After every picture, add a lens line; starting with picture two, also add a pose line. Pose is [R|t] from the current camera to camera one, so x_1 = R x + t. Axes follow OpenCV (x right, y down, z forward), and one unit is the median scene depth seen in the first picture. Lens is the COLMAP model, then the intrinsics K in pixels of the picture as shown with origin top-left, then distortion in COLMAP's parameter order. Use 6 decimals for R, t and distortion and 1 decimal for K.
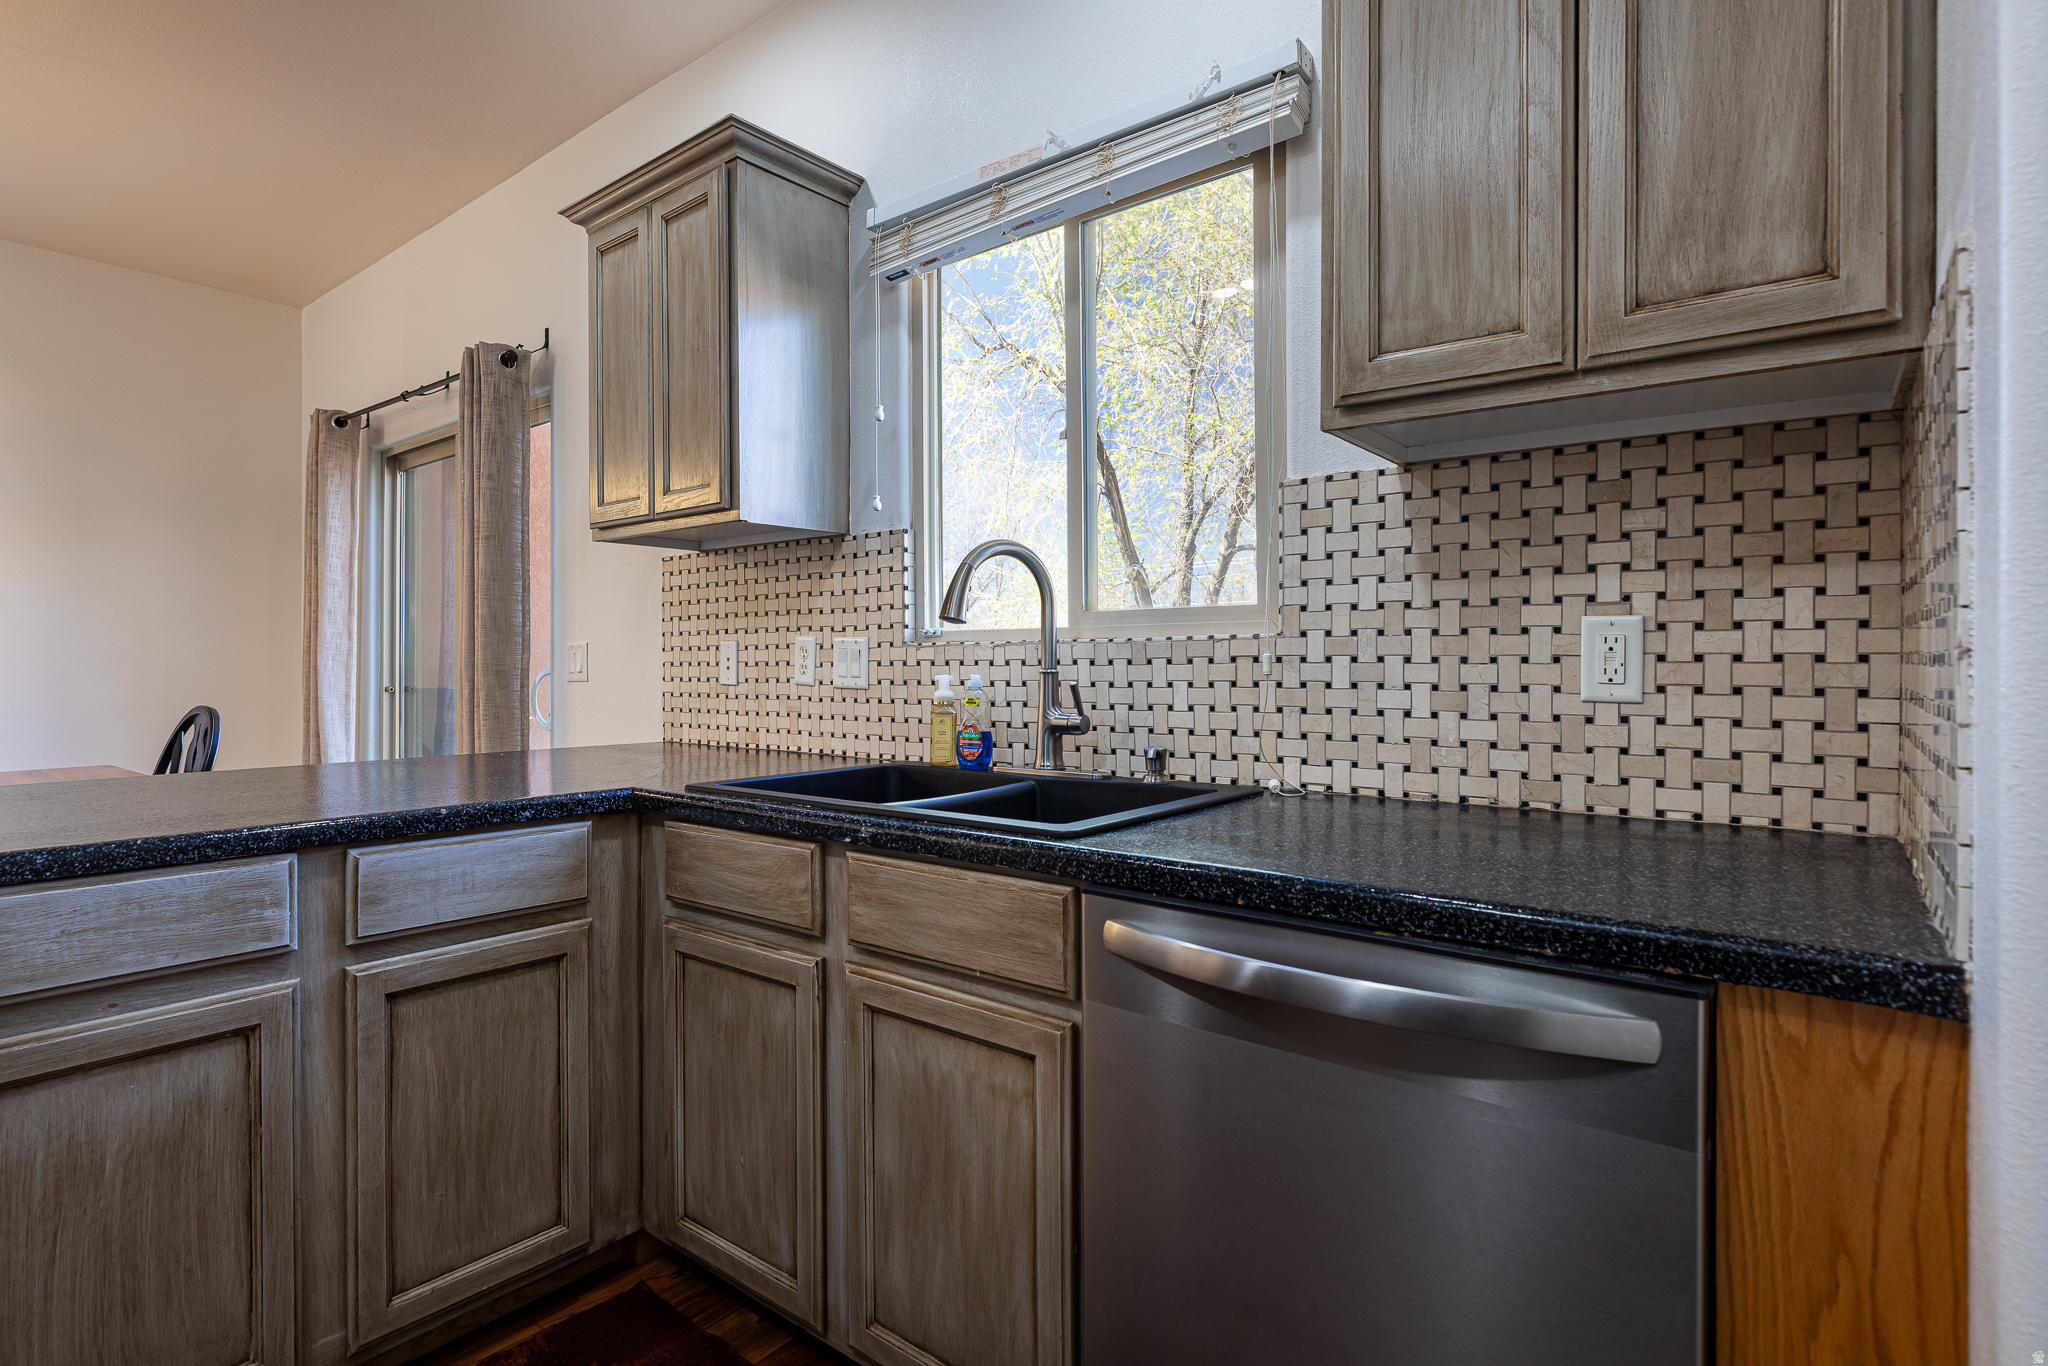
lens RADIAL K [[1019.7, 0, 1023.6], [0, 1019.7, 668.5], [0, 0, 1]] dist [-0.011826, 0.000143]
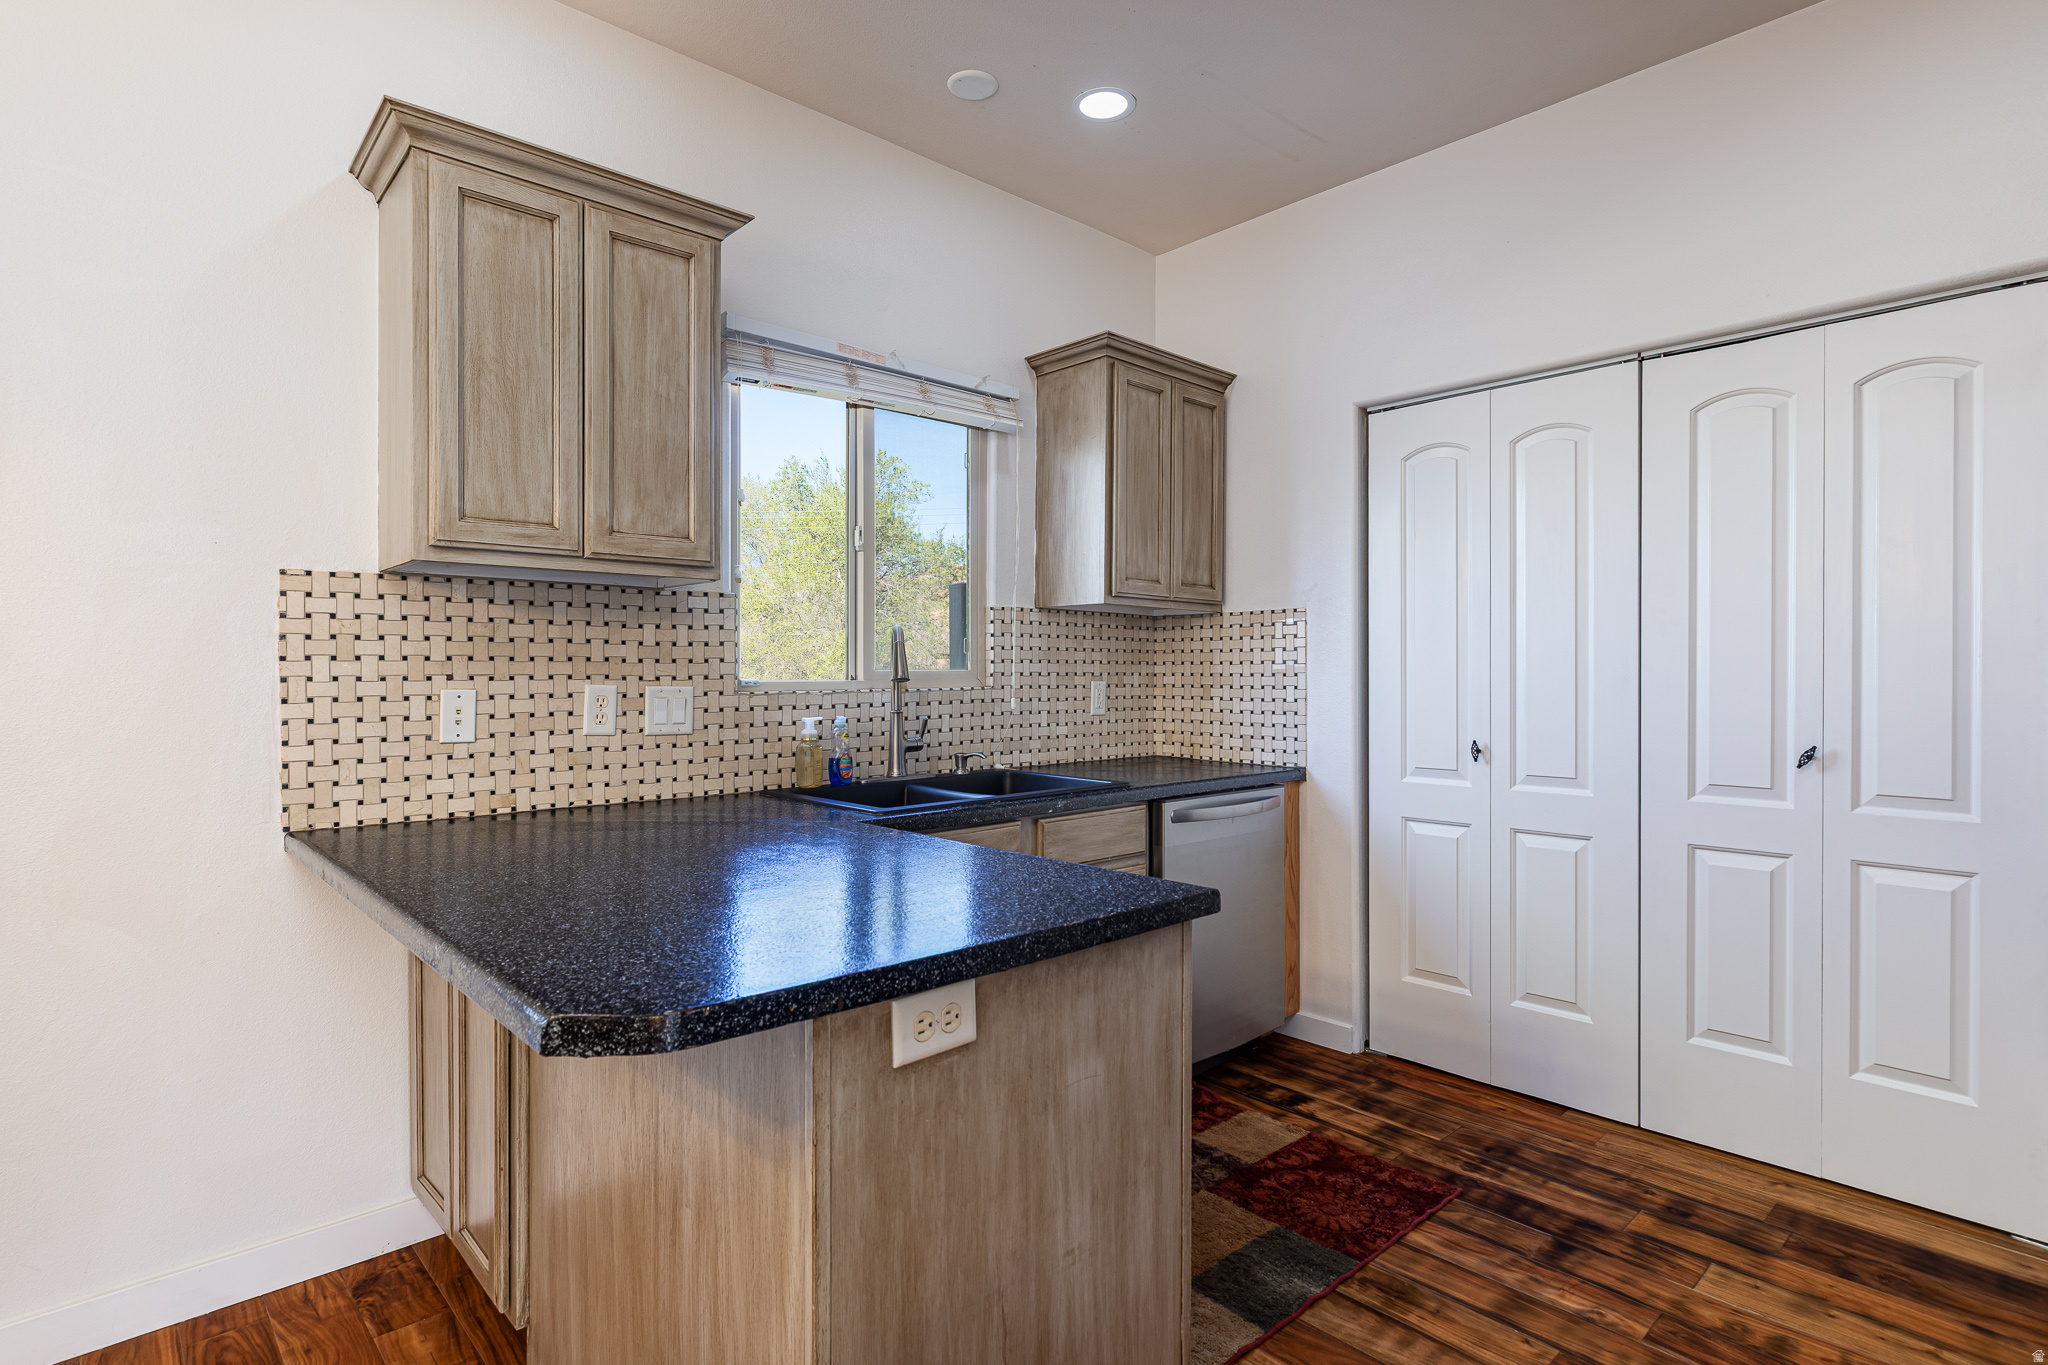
lens RADIAL K [[1019.7, 0, 1014.8], [0, 1019.7, 676.3], [0, 0, 1]] dist [-0.011826, 0.000143]
pose [[0.150743, -0.002388, 0.988570, -1.707586], [0.005639, 0.999983, 0.001555, -0.060088], [-0.988557, 0.005340, 0.150754, 0.712119]]
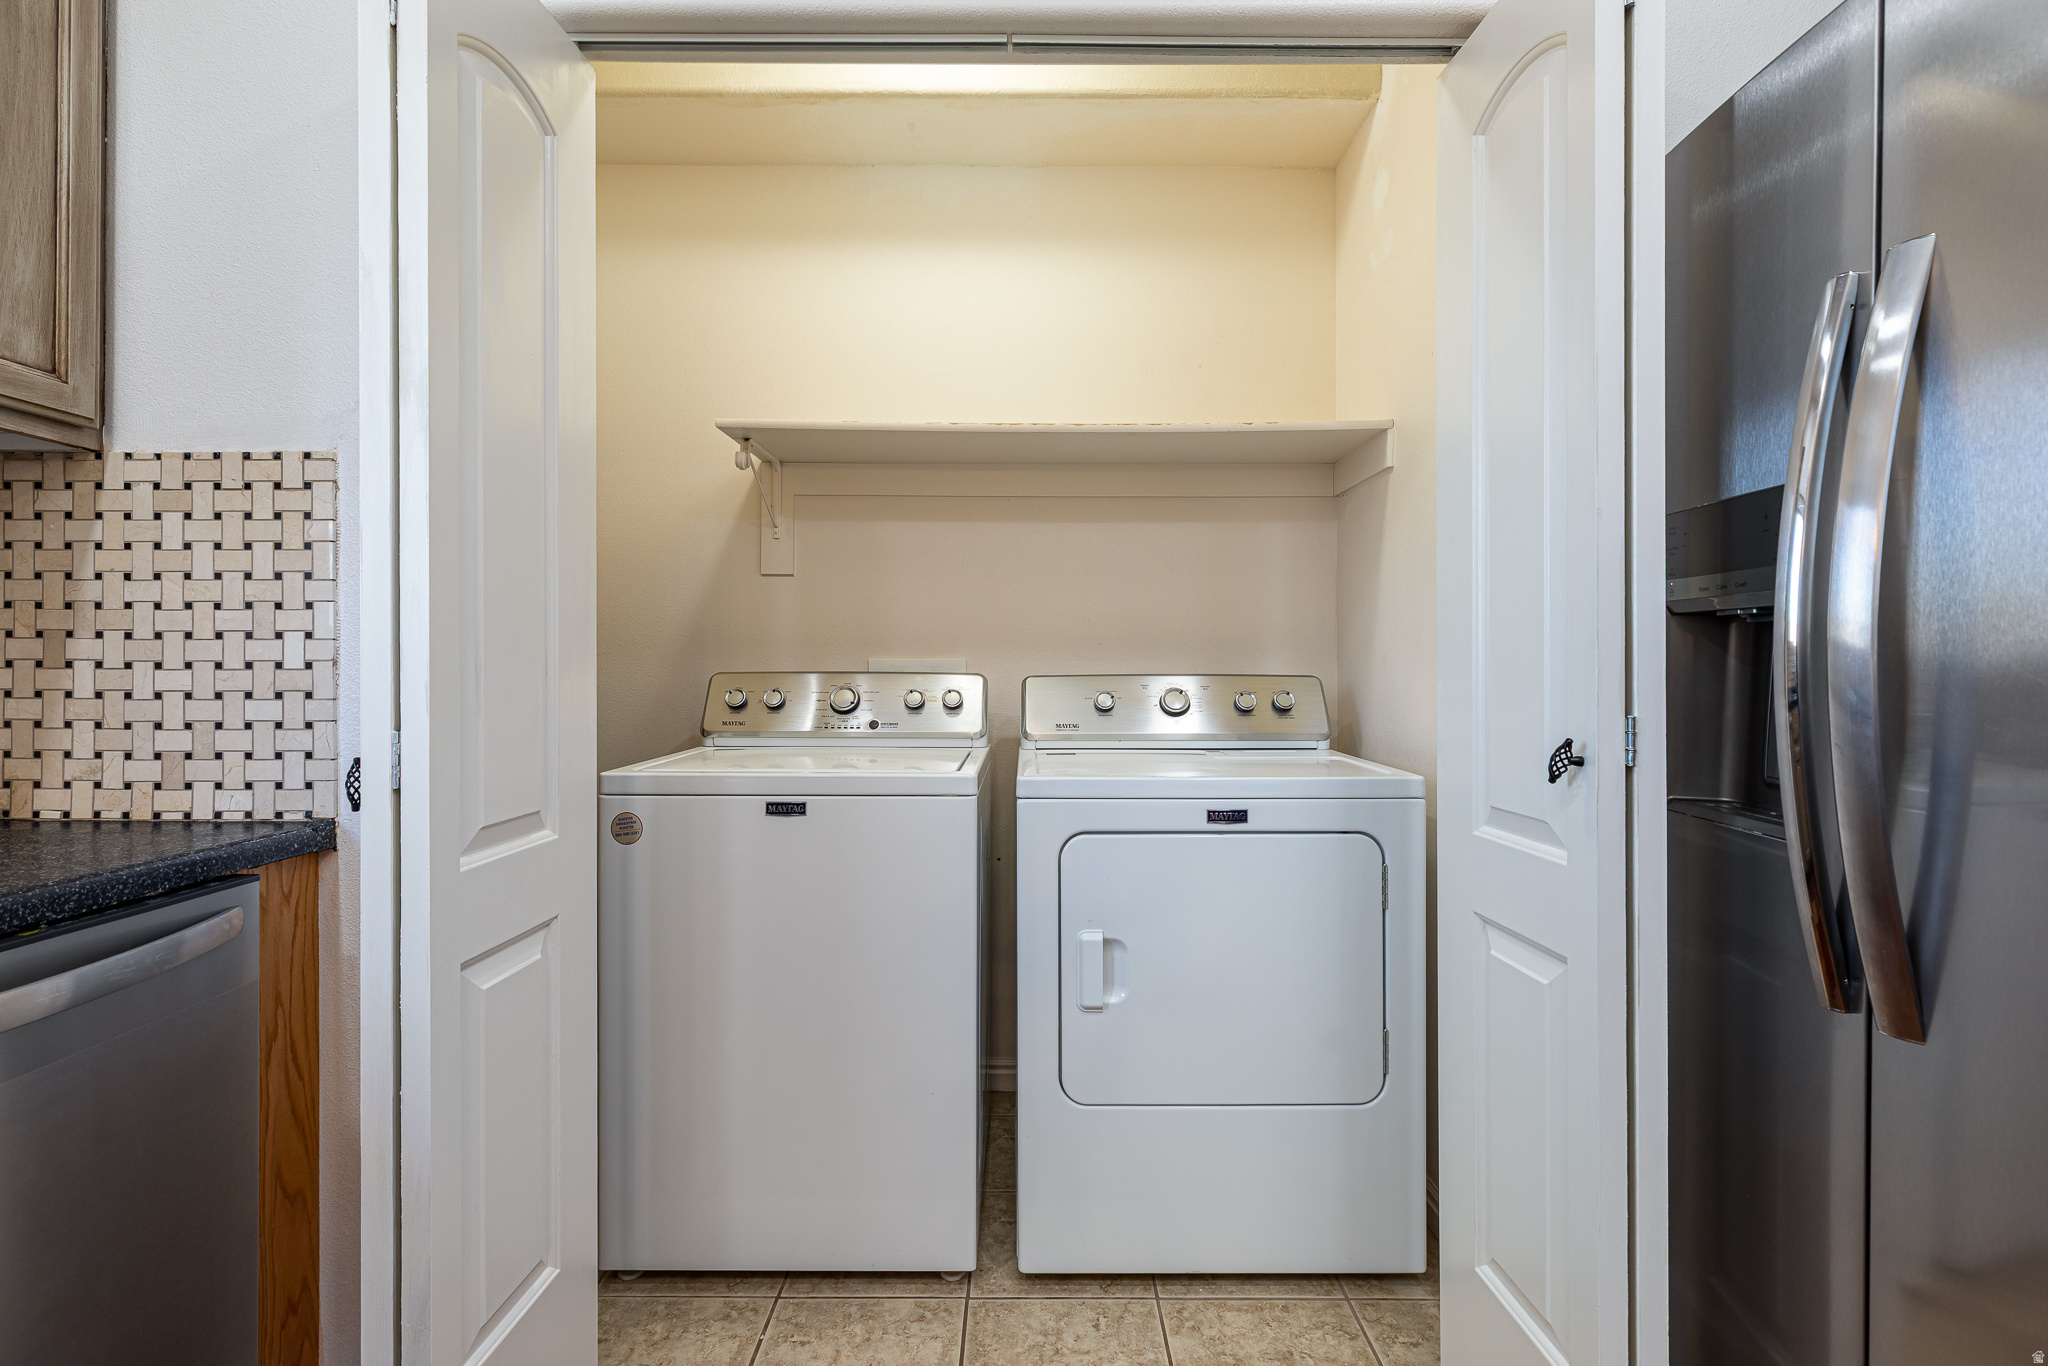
lens RADIAL K [[920.2, 0, 1020.5], [0, 920.2, 670.6], [0, 0, 1]] dist [-0.000500, -0.000498]
pose [[-0.626923, -0.003149, 0.779075, -0.591527], [0.002008, 0.999982, 0.005658, -0.003469], [-0.779079, 0.005111, -0.626905, 0.479638]]
